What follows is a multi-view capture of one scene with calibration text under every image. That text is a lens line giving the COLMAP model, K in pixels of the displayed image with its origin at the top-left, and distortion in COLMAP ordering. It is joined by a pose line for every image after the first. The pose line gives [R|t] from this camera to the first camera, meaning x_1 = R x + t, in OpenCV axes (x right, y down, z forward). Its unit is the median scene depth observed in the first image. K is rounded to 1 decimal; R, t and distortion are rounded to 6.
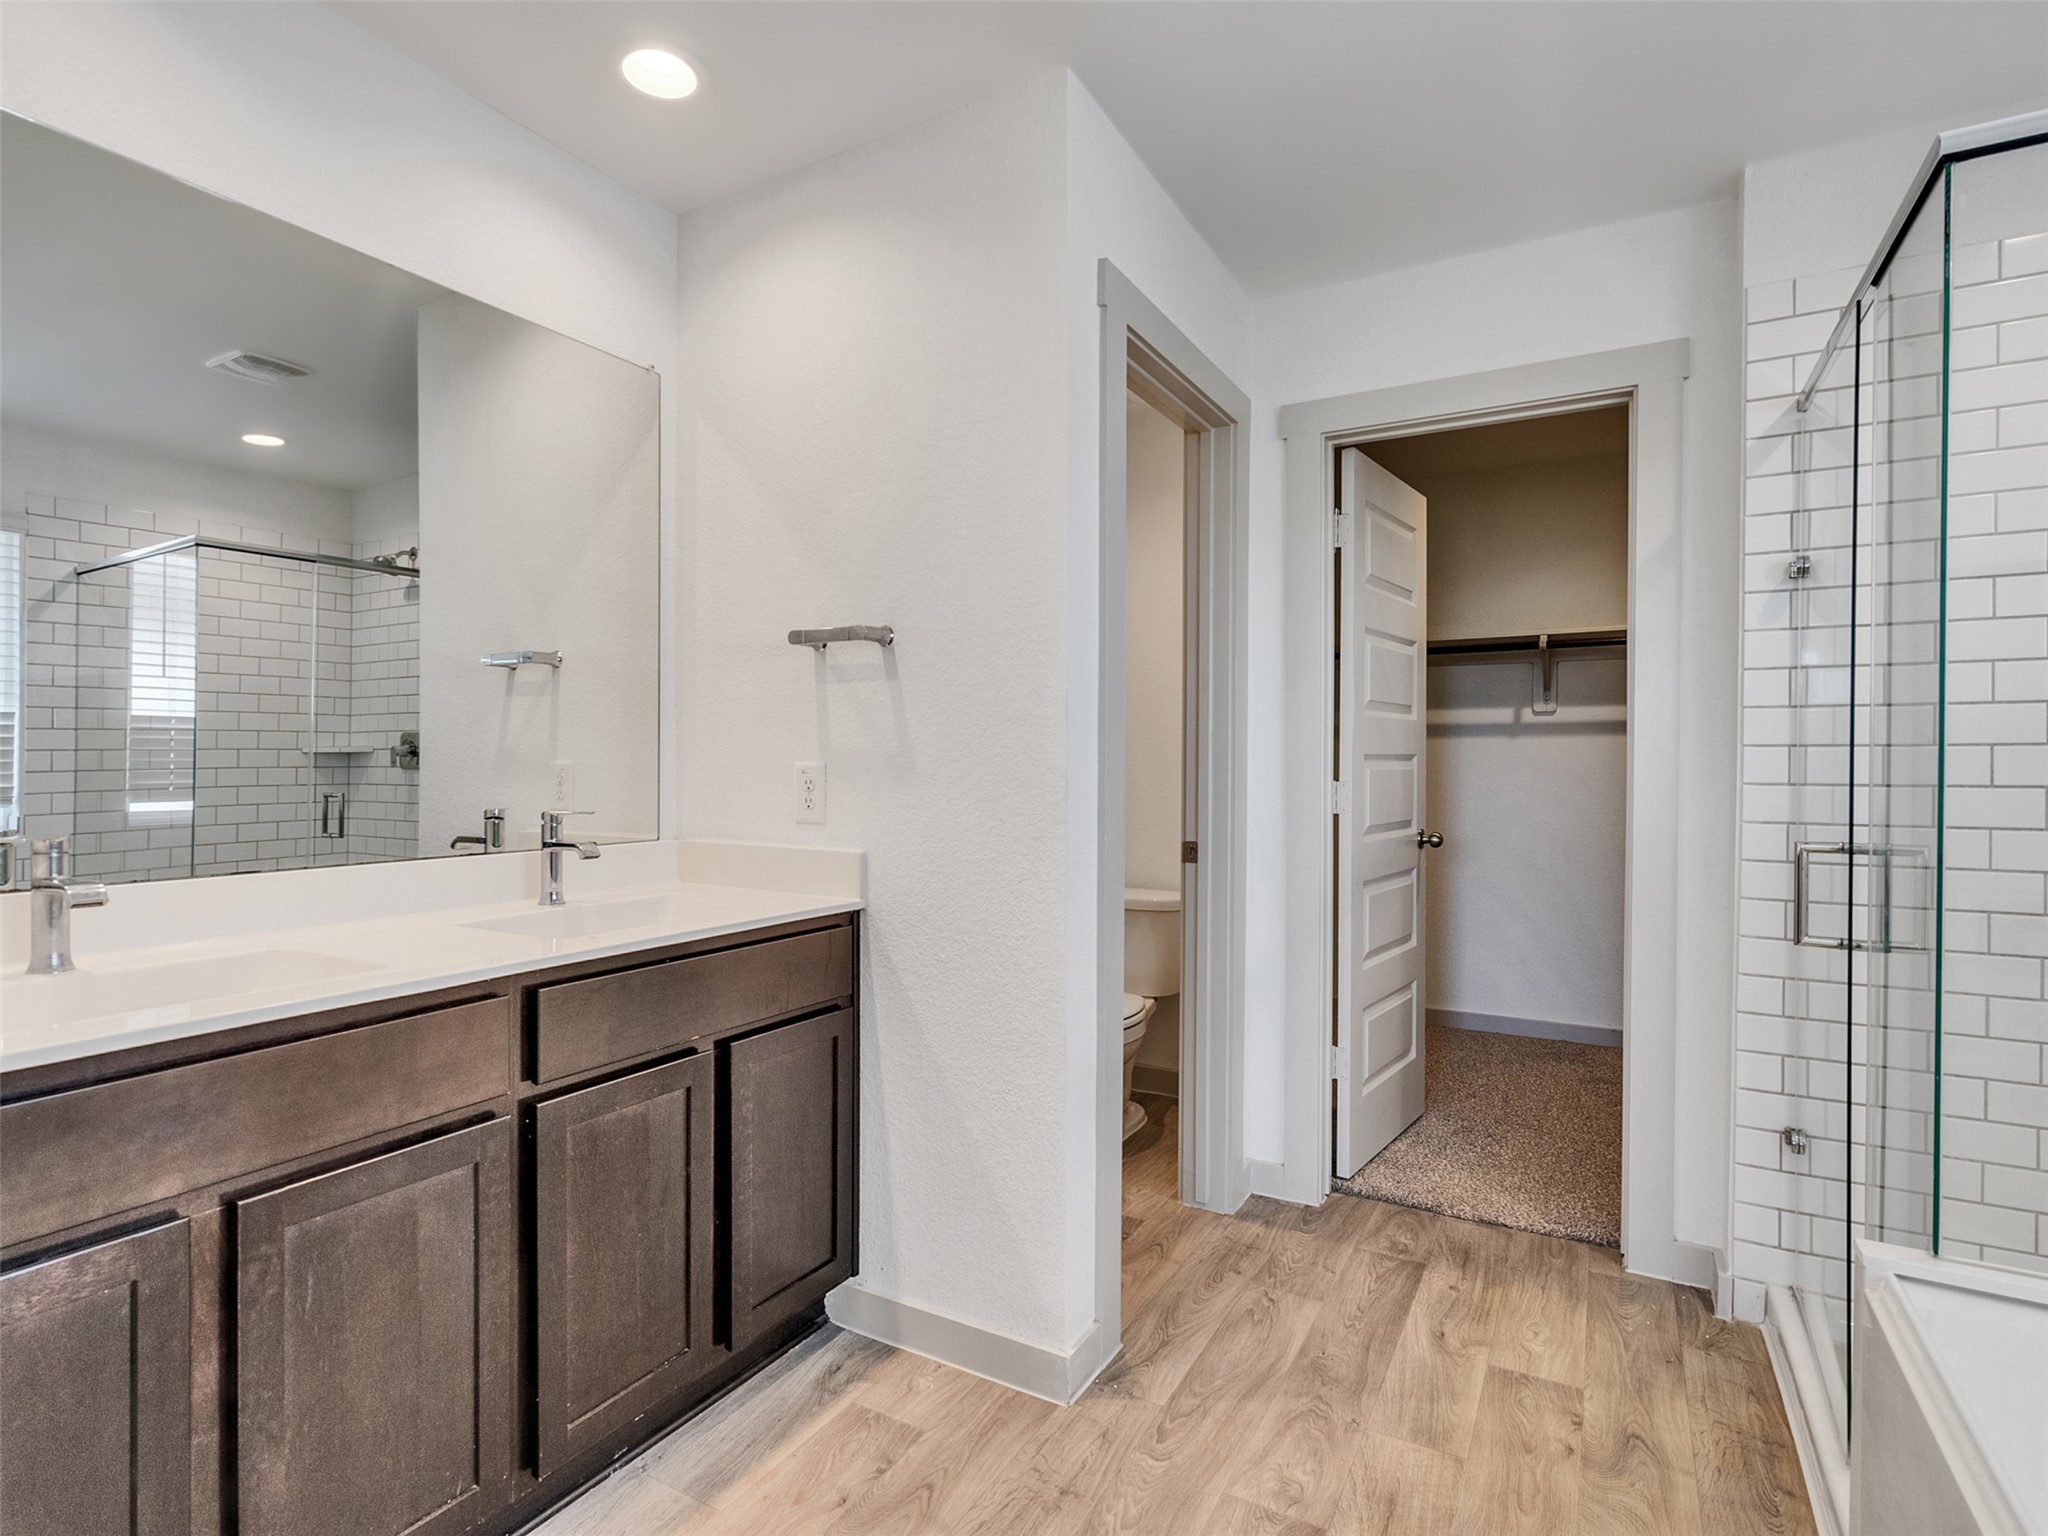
lens RADIAL K [[1046.9, 0, 1009.4], [0, 1046.9, 767.2], [0, 0, 1]] dist [-0.003238, 0.003613]
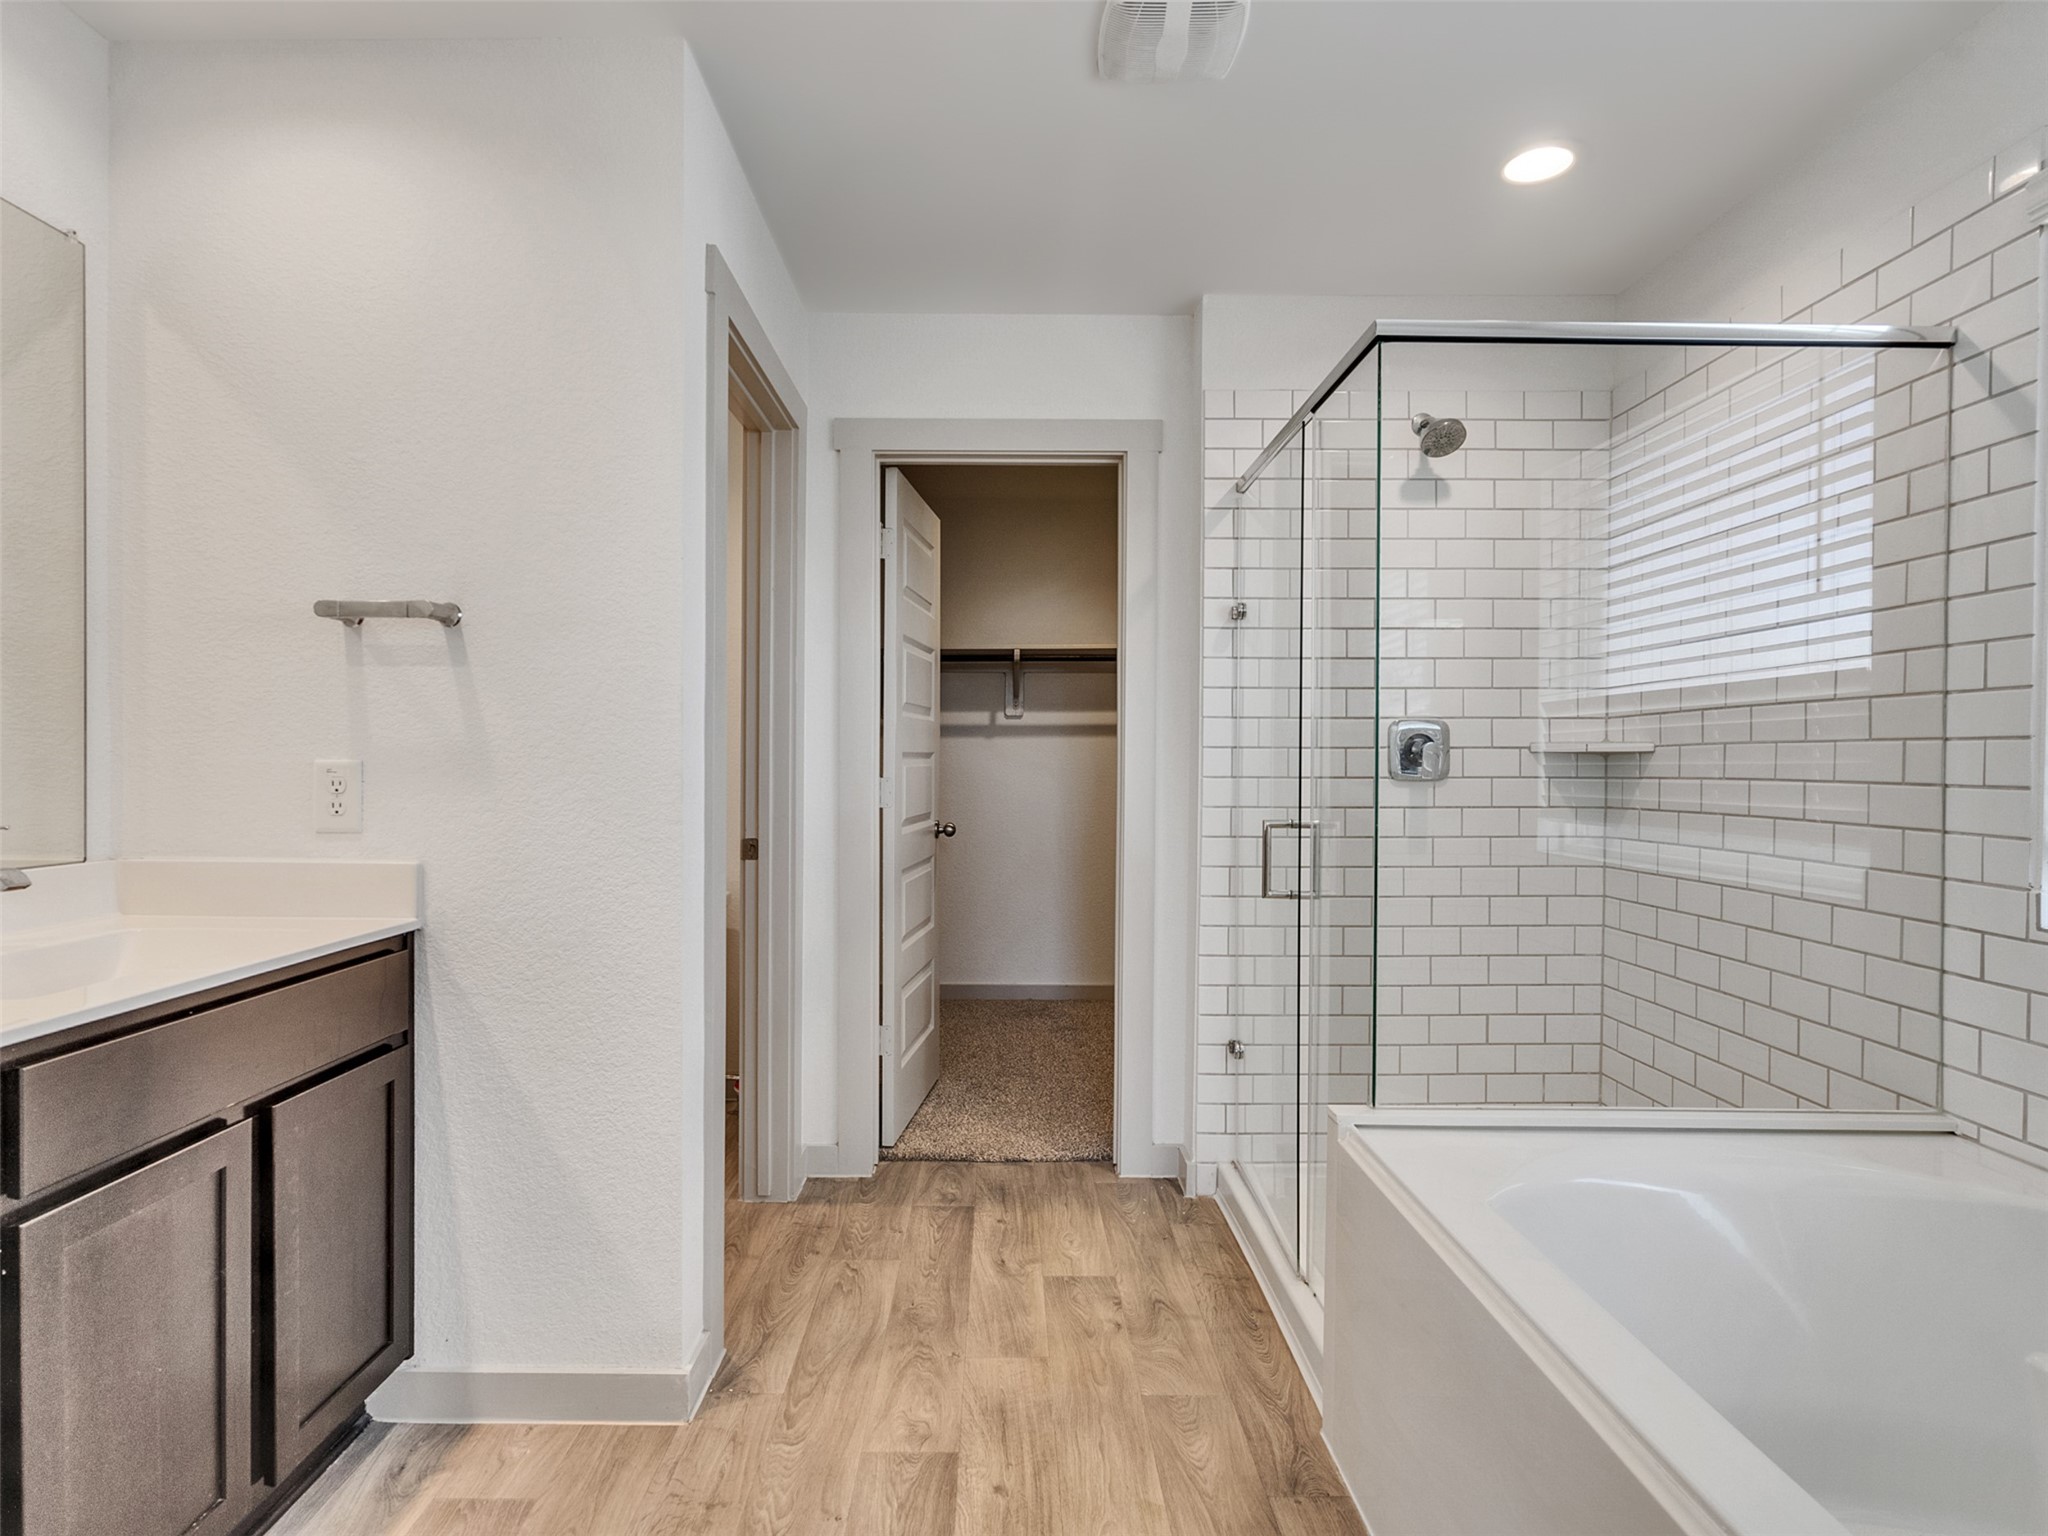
lens RADIAL K [[1046.9, 0, 1009.4], [0, 1046.9, 767.2], [0, 0, 1]] dist [-0.003238, 0.003613]
pose [[0.864442, -0.002425, 0.502727, -0.149952], [0.000766, 0.999994, 0.003506, -0.000889], [-0.502732, -0.002645, 0.864438, 0.011646]]
